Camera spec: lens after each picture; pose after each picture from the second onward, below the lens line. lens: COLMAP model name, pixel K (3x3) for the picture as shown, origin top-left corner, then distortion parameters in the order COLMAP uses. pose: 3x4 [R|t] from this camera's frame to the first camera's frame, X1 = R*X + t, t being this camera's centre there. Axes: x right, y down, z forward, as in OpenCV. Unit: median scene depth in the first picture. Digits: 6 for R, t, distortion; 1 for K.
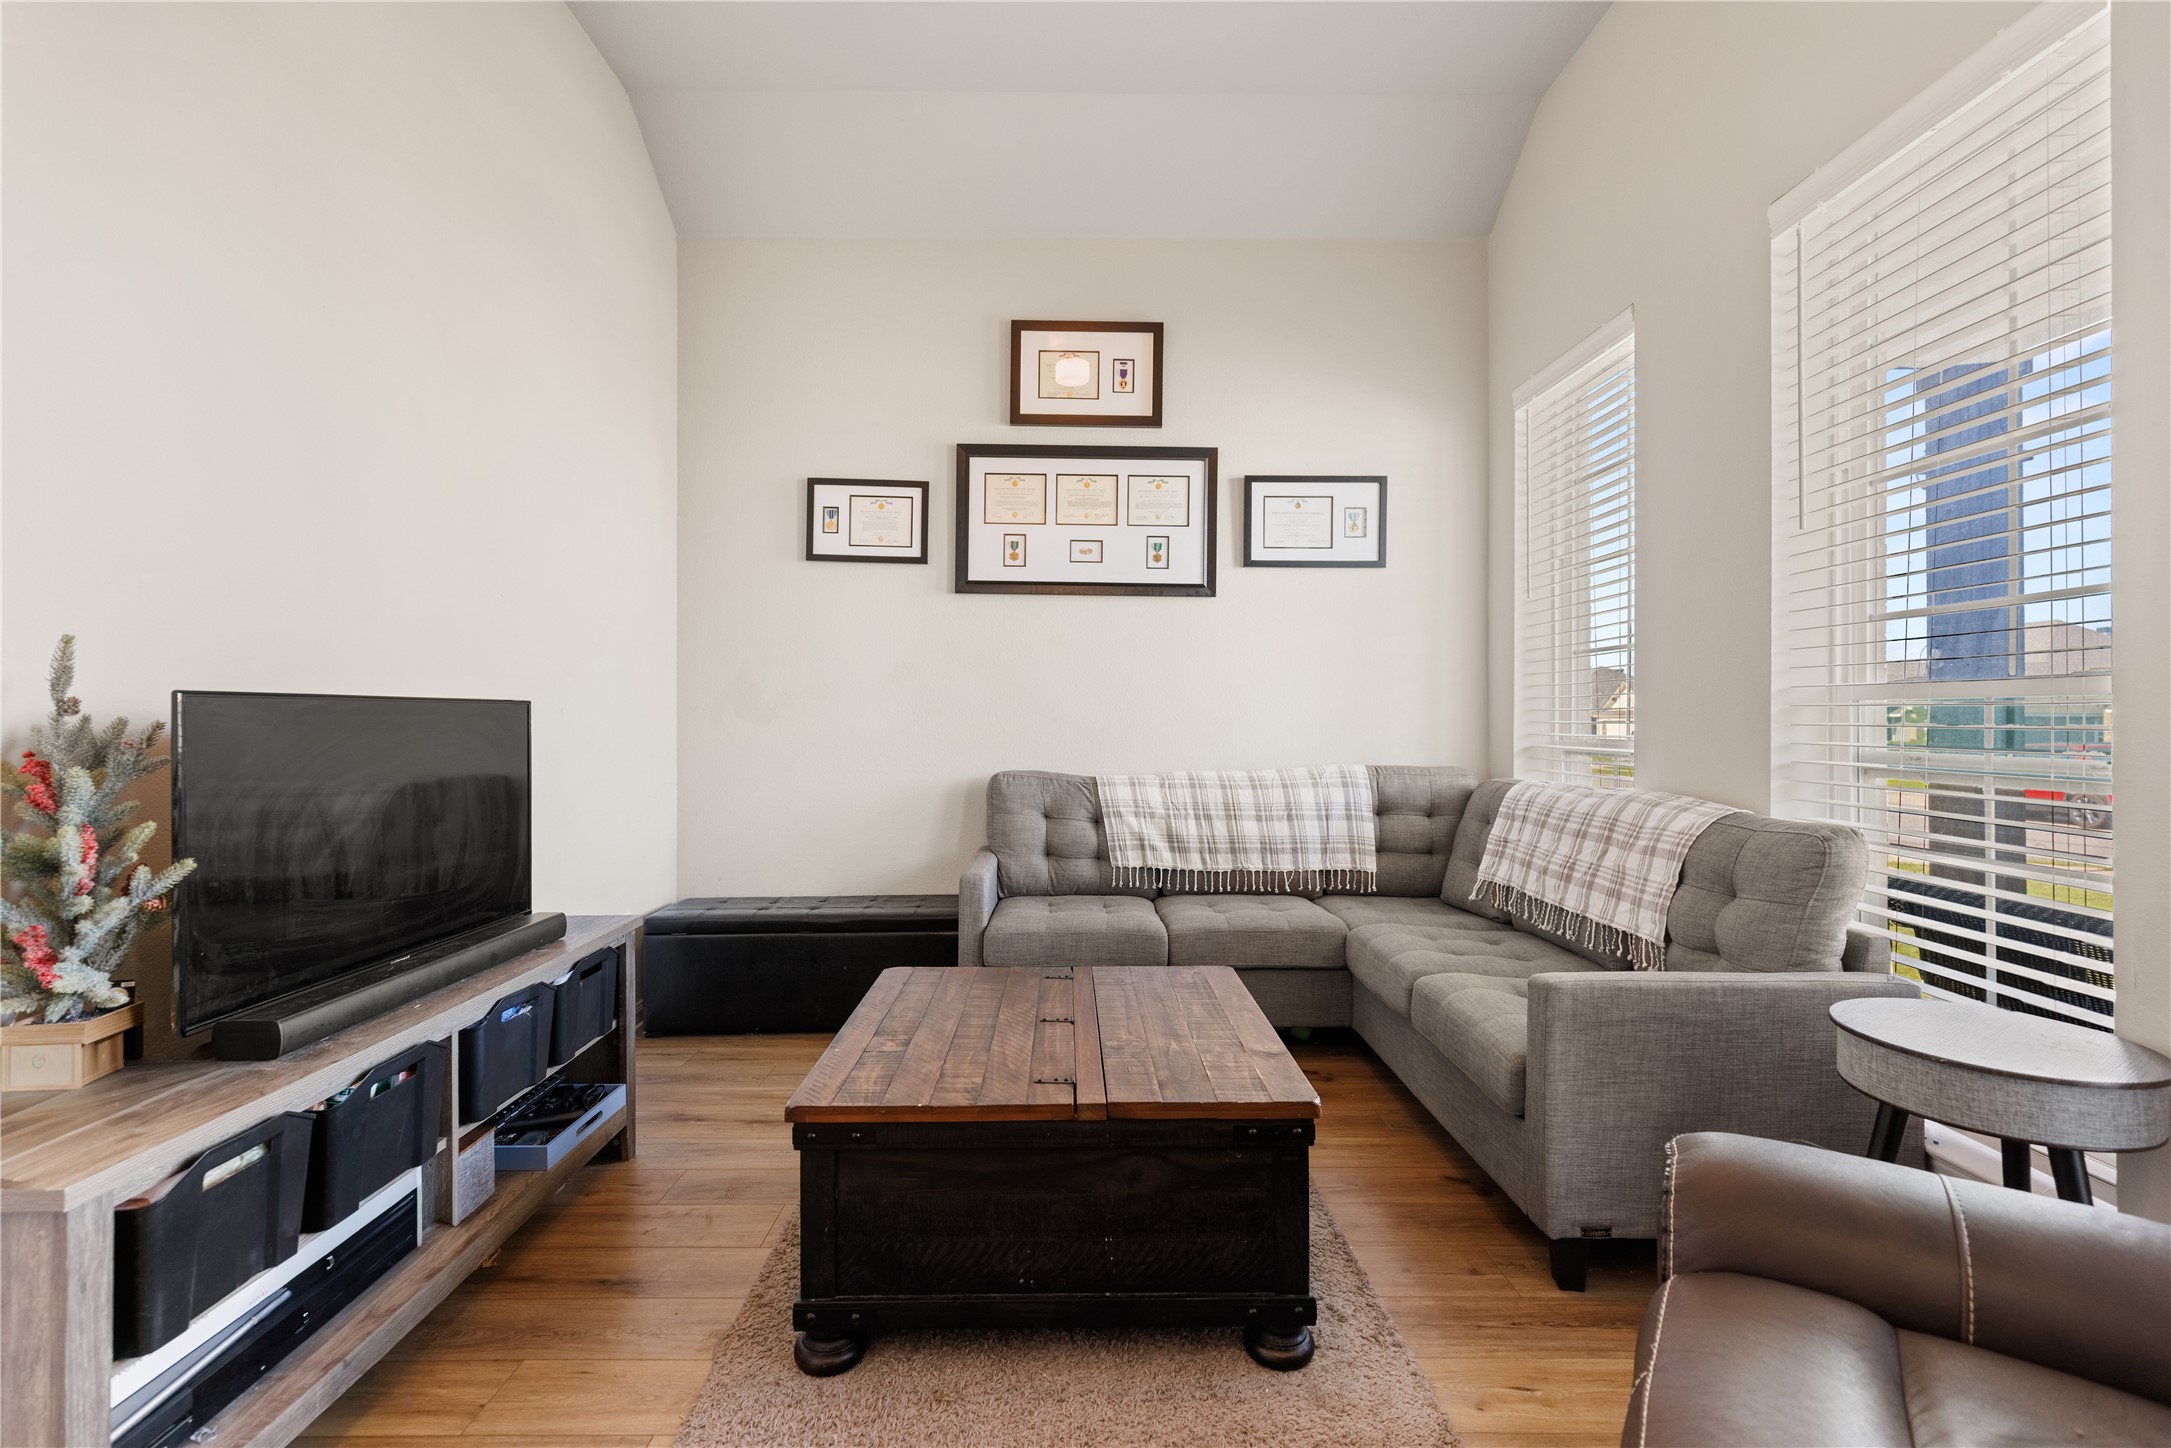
lens RADIAL K [[971.8, 0, 1087.4], [0, 971.8, 710.6], [0, 0, 1]] dist [0.011853, 0.000341]
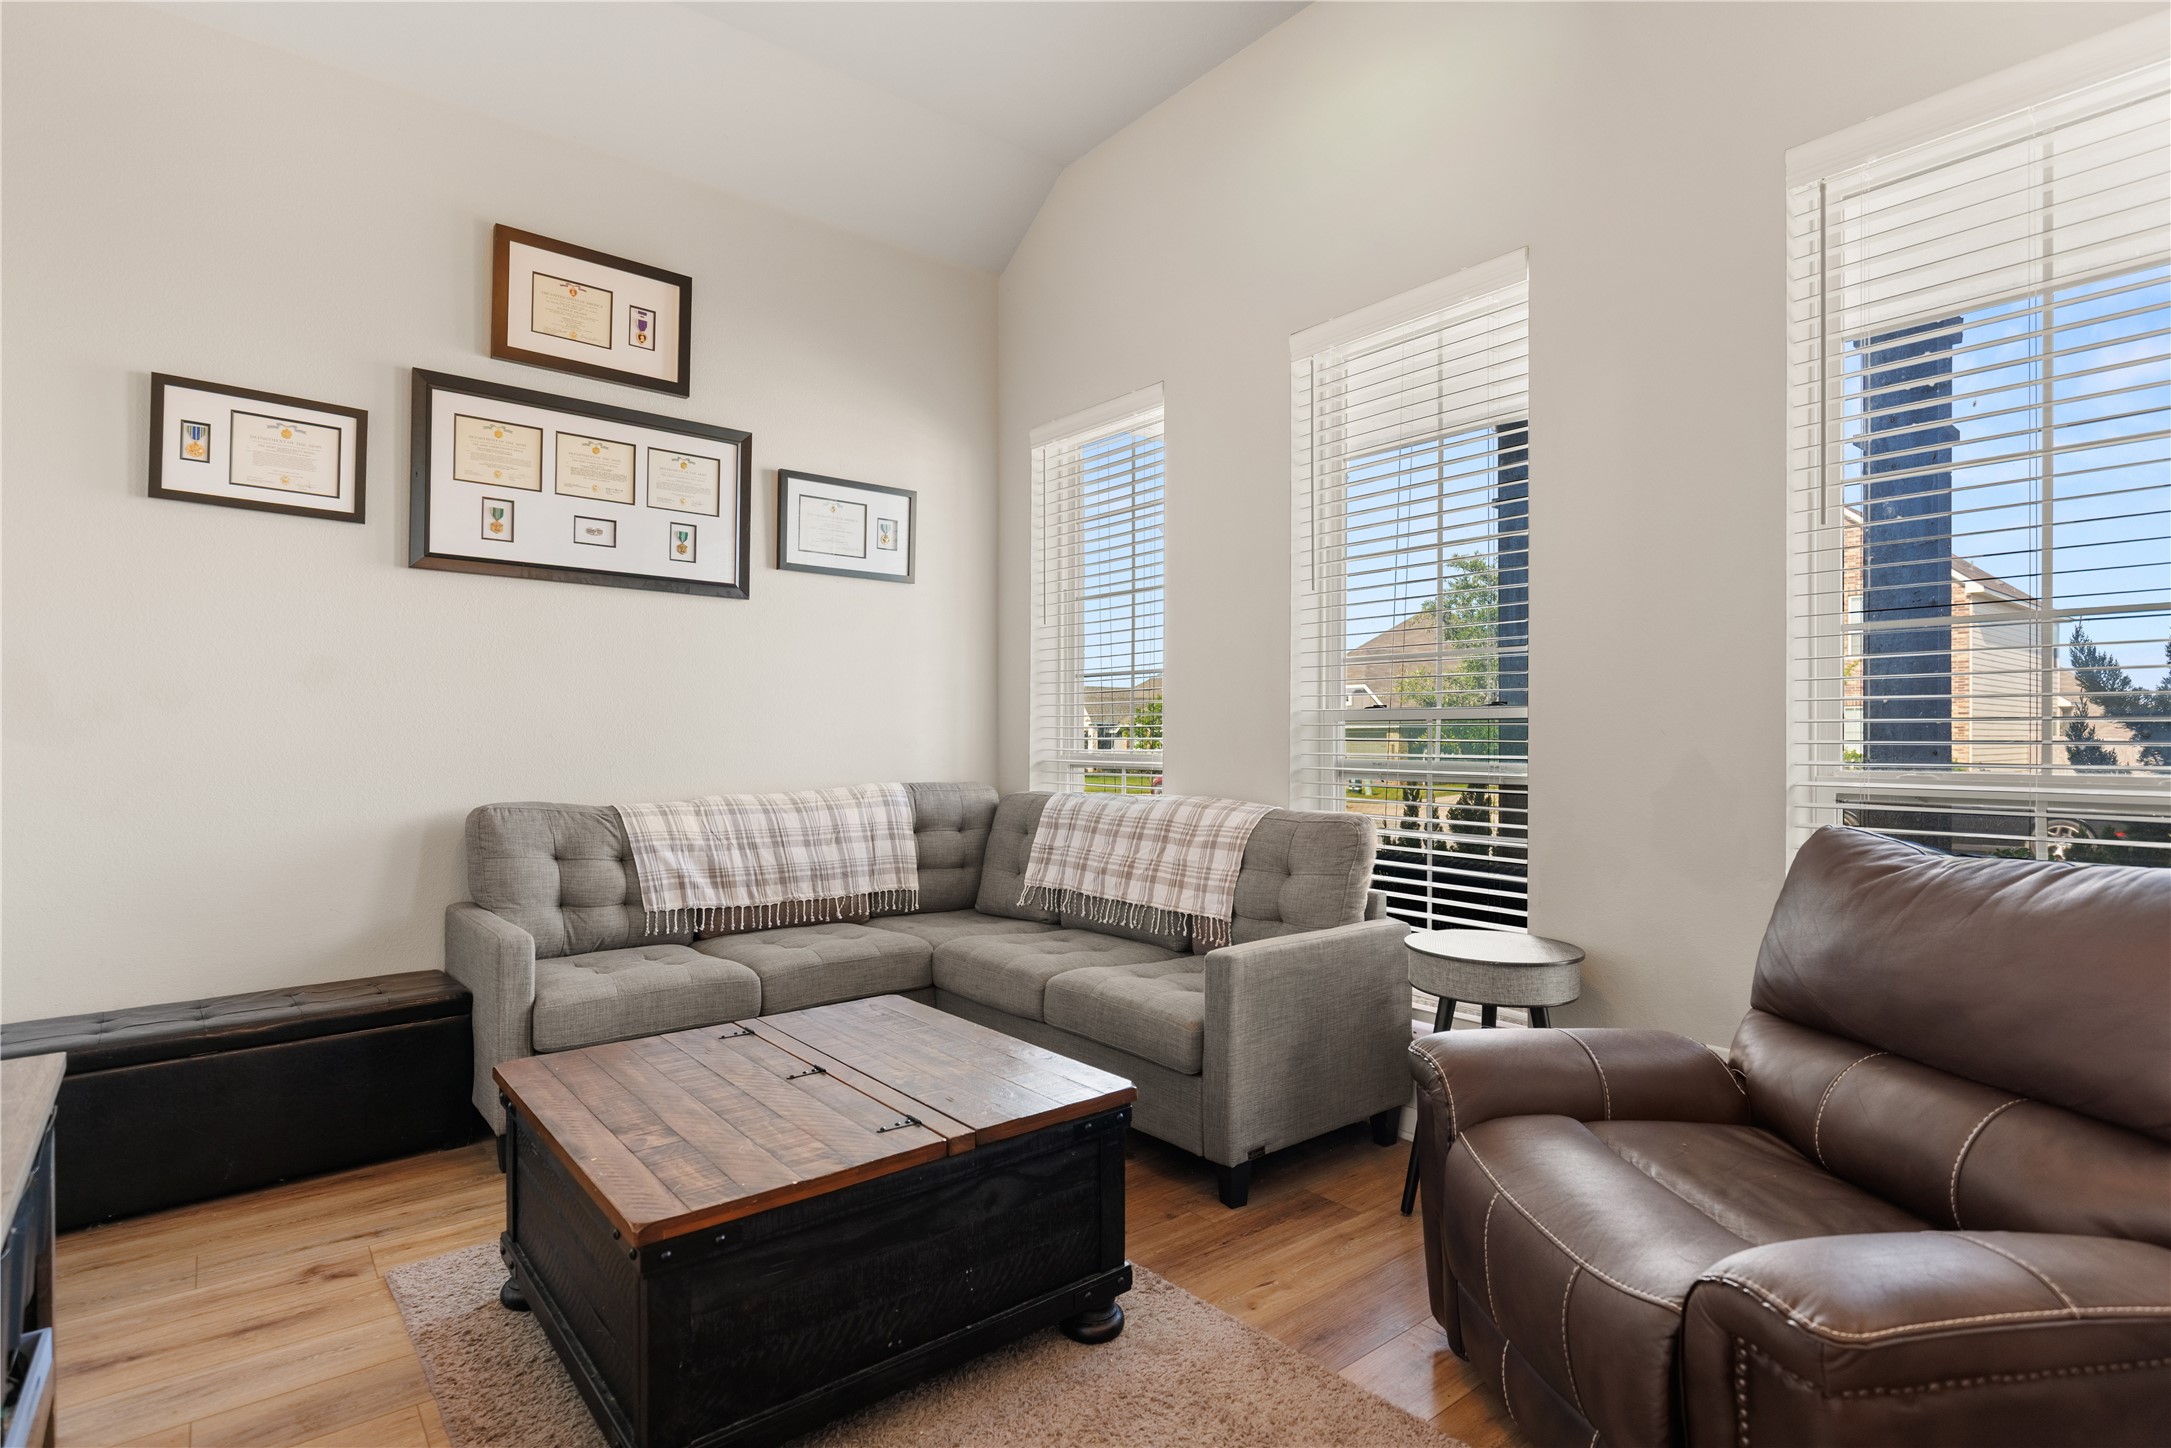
lens RADIAL K [[1062.1, 0, 1081.6], [0, 1062.1, 730.9], [0, 0, 1]] dist [0.001526, -0.001775]
pose [[0.787622, 0.001212, 0.616157, -0.245255], [-0.003524, 0.999991, 0.002538, 0.000235], [-0.616148, -0.004170, 0.787619, 0.044684]]
